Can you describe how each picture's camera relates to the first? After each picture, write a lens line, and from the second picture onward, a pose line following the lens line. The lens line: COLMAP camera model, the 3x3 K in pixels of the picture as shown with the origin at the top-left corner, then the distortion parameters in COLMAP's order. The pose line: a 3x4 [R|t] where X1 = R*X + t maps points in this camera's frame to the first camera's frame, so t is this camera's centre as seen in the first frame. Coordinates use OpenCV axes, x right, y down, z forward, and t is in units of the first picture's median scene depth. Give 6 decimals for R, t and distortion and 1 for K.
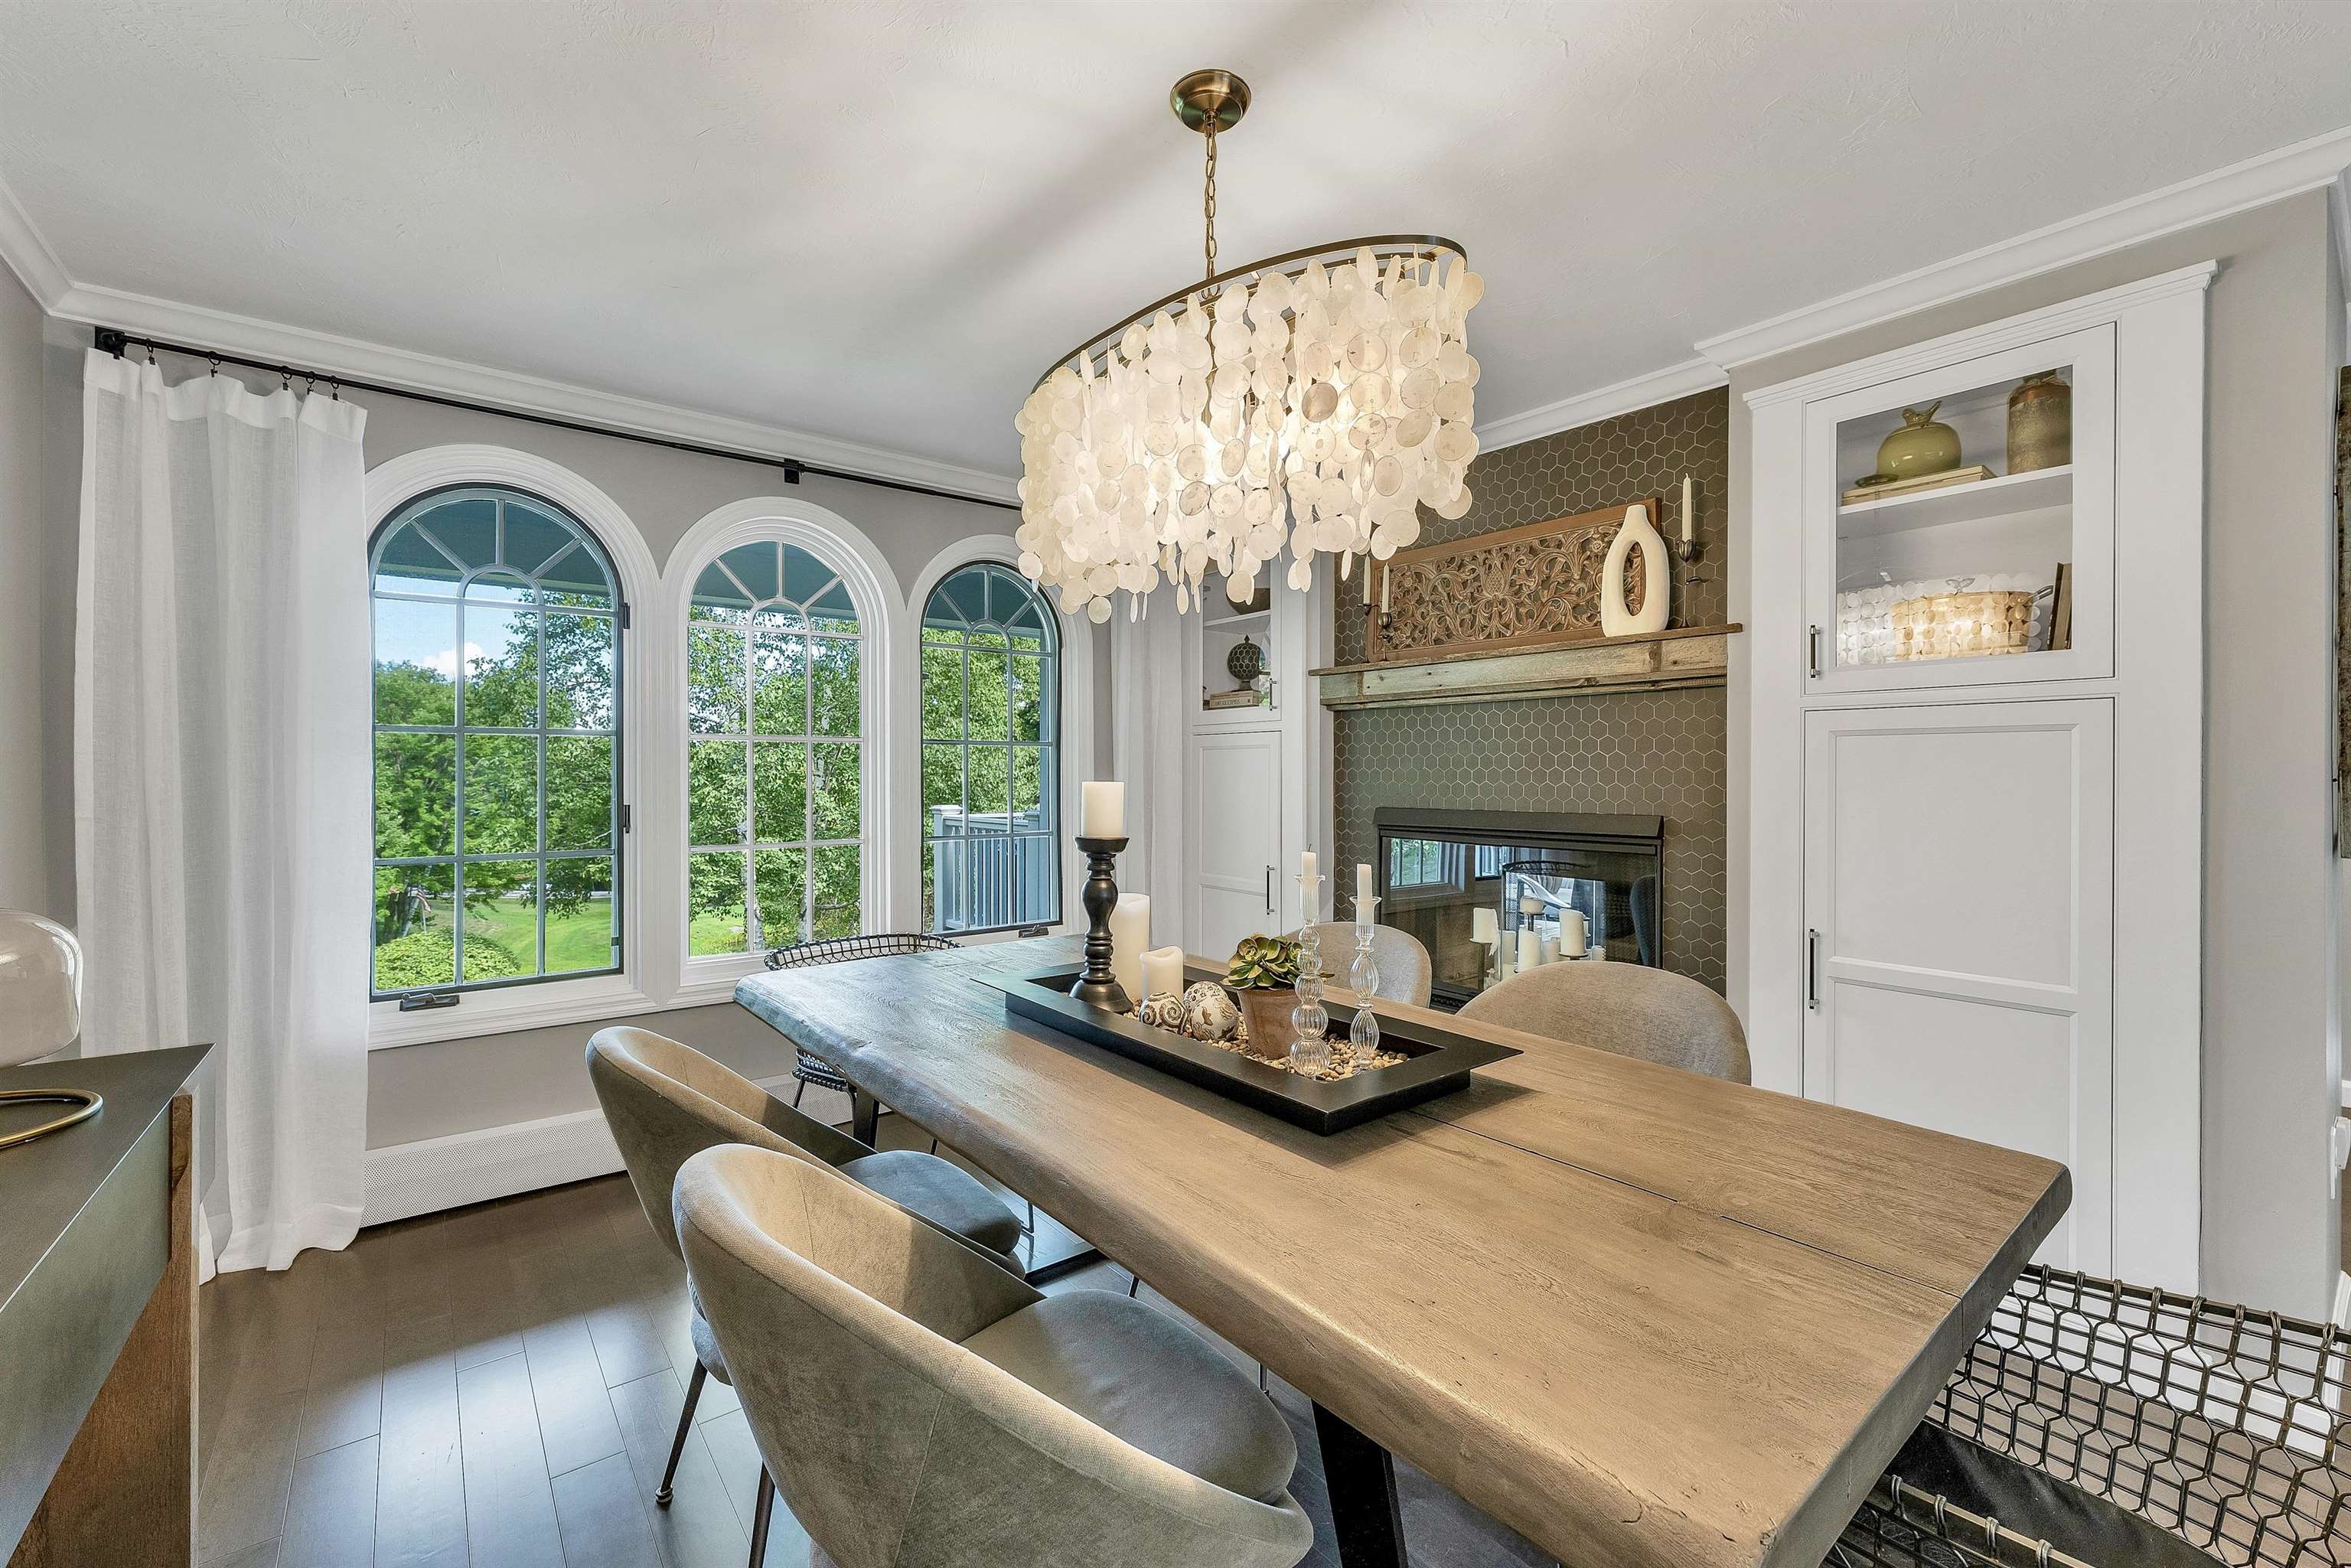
lens RADIAL K [[976.3, 0, 1176.2], [0, 976.3, 777.4], [0, 0, 1]] dist [0.003143, 0.000587]
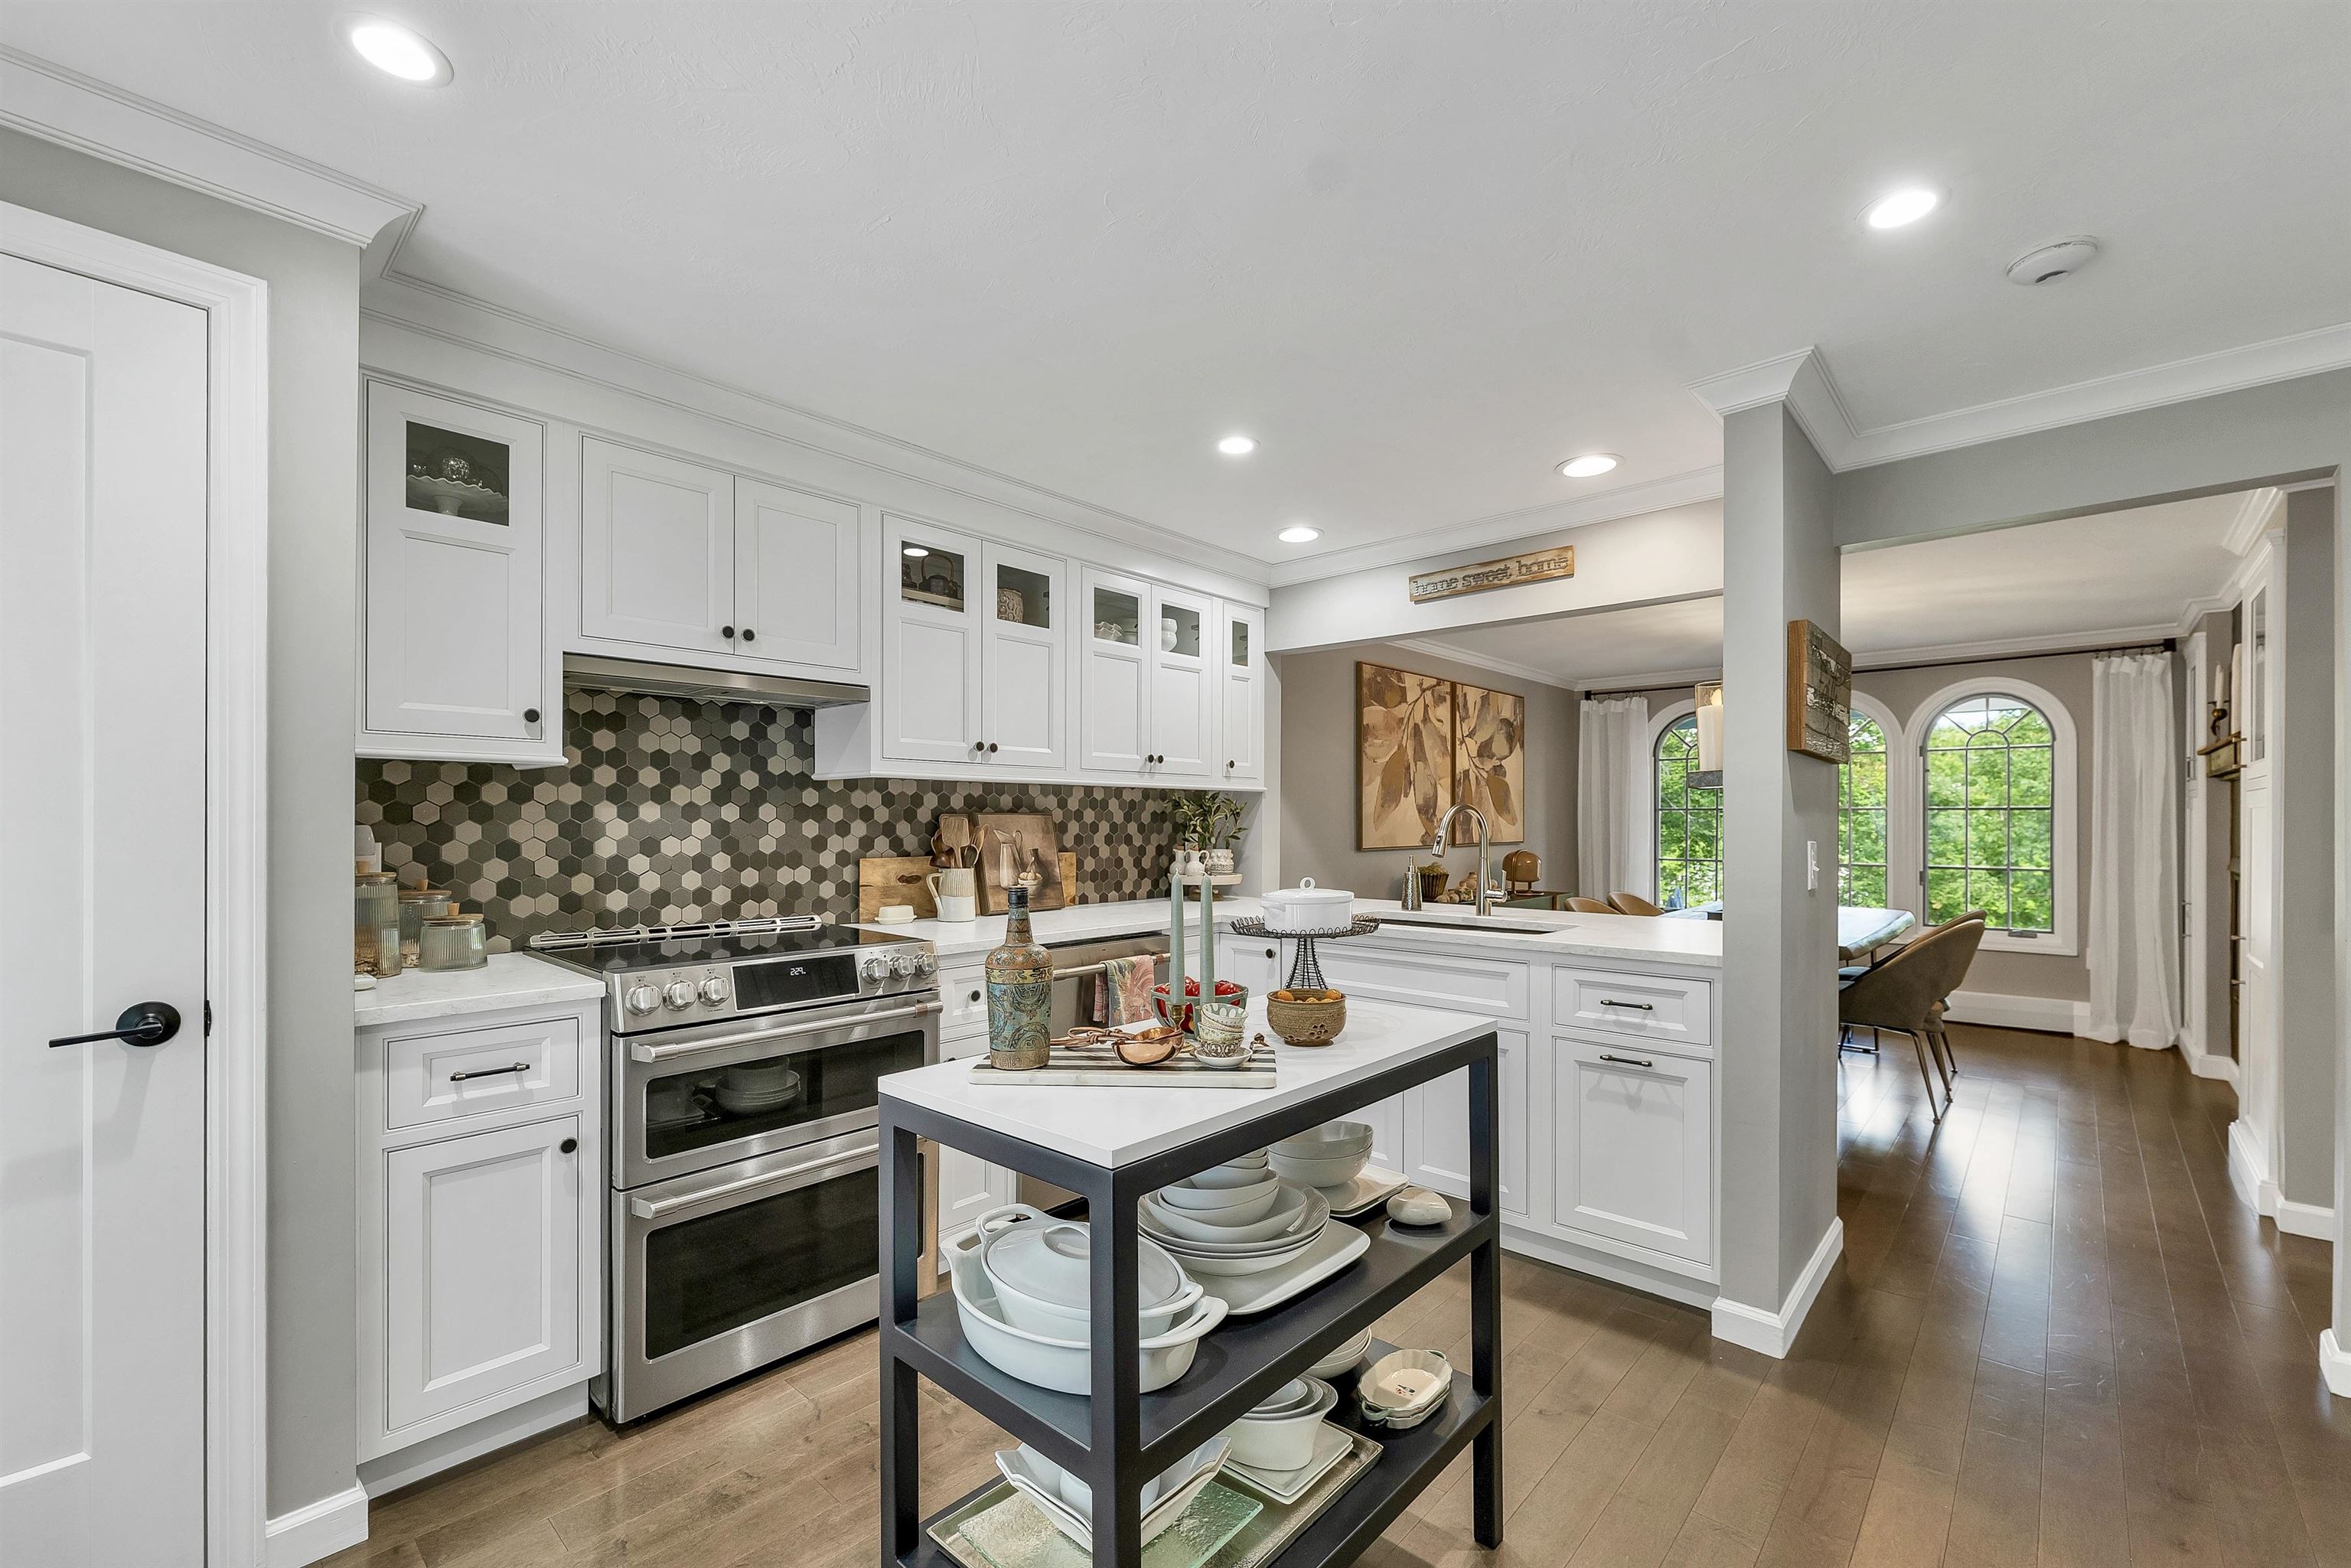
lens RADIAL K [[976.4, 0, 1159.6], [0, 976.4, 820.7], [0, 0, 1]] dist [-0.000591, 0.000035]
pose [[0.151745, 0.001249, -0.988419, 1.823865], [-0.006647, 0.999978, 0.000243, -0.011310], [0.988397, 0.006534, 0.151750, -0.862352]]
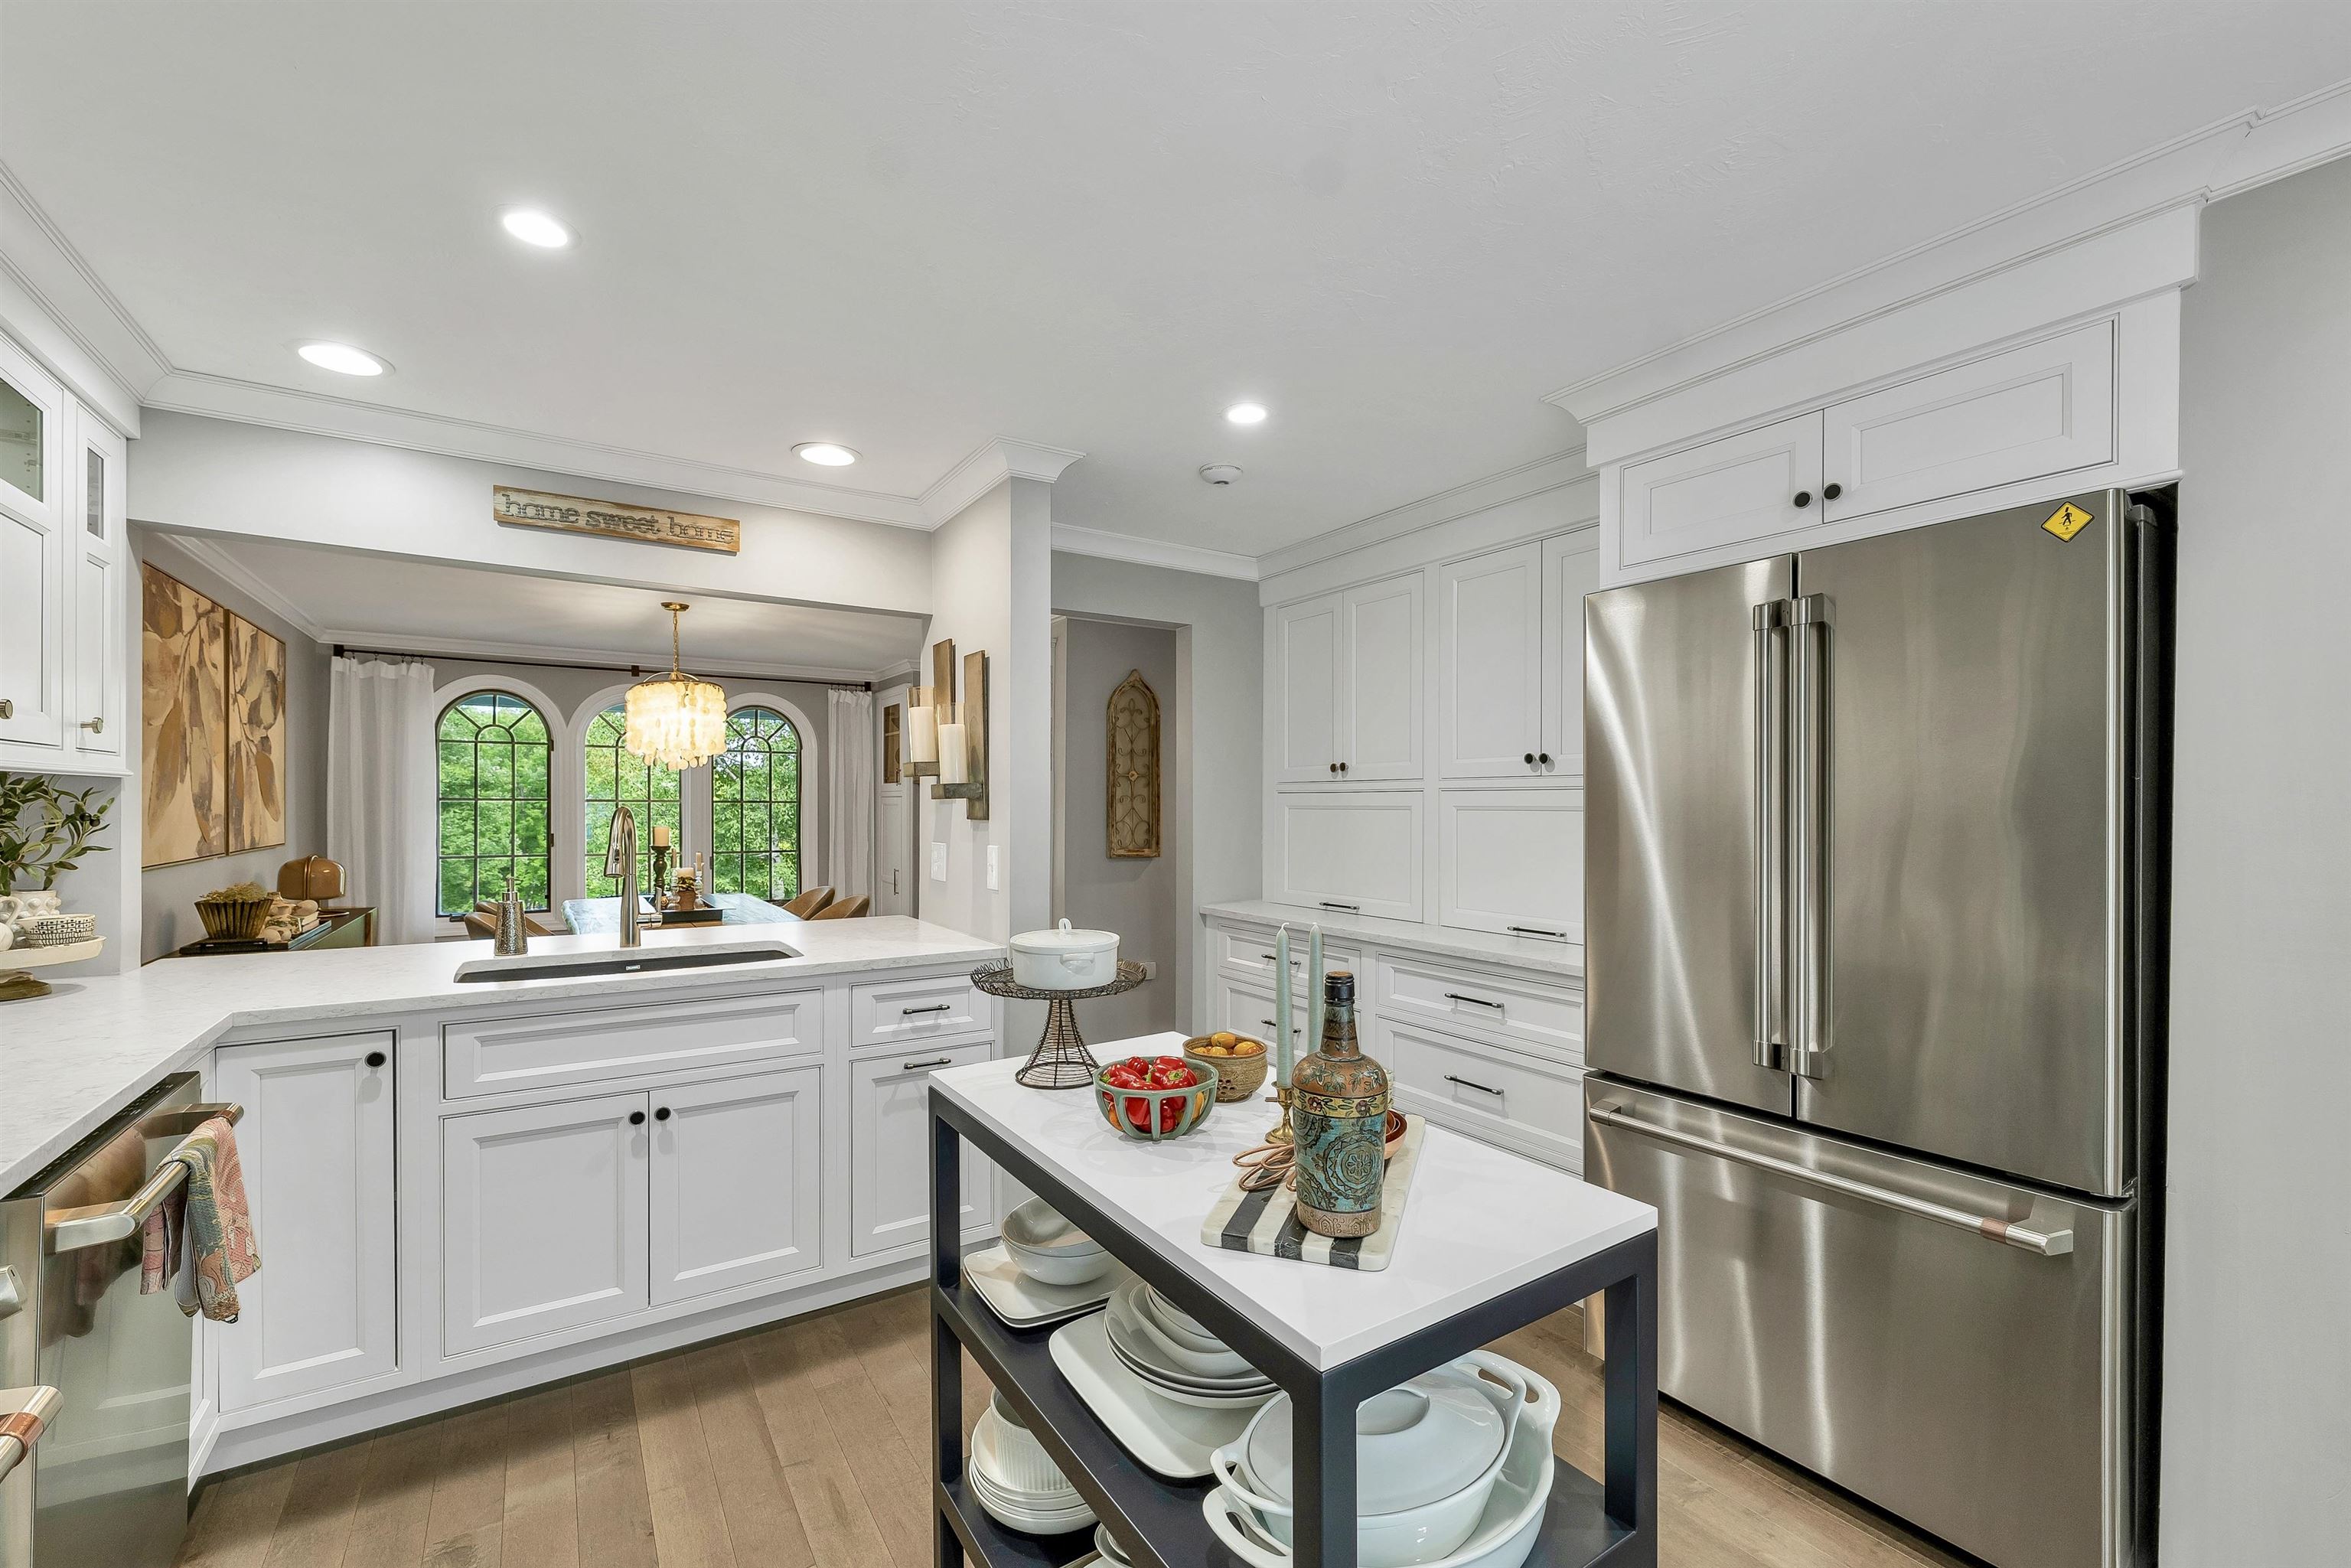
lens RADIAL K [[976.4, 0, 1178.7], [0, 976.4, 806.2], [0, 0, 1]] dist [-0.000591, 0.000035]
pose [[0.996375, 0.005683, -0.084882, 1.227208], [-0.006063, 0.999973, -0.004218, -0.038031], [0.084855, 0.004717, 0.996382, -1.259577]]
